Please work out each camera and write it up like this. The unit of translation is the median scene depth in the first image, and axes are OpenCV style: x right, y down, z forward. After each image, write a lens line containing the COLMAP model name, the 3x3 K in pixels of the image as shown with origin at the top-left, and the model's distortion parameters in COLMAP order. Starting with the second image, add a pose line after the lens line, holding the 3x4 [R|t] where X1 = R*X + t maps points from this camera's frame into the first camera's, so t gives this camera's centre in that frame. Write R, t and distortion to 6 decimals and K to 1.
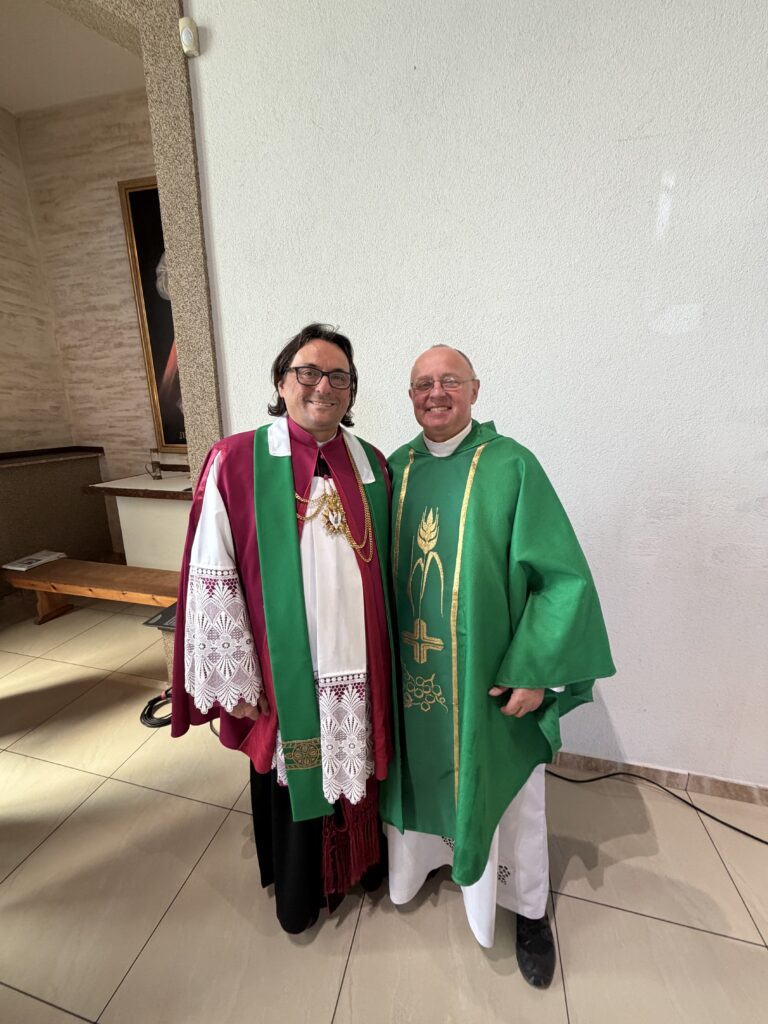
lens RADIAL K [[404.8, 0, 384.0], [0, 404.8, 512.0], [0, 0, 1]] dist [0.000291, 0.000152]
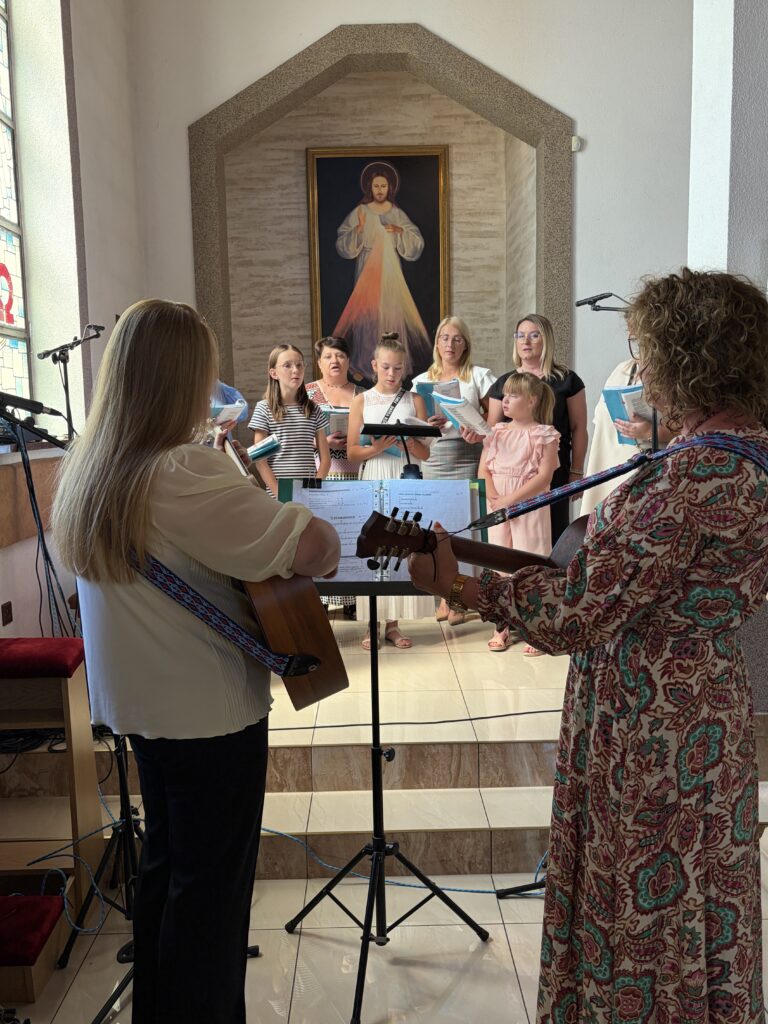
lens RADIAL K [[909.5, 0, 384.0], [0, 909.5, 512.0], [0, 0, 1]] dist [-0.005477, -0.005062]
pose [[0.967539, -0.045684, 0.248558, -0.981224], [0.081711, 0.987248, -0.136617, 0.362277], [-0.239147, 0.152493, 0.958934, -0.971383]]
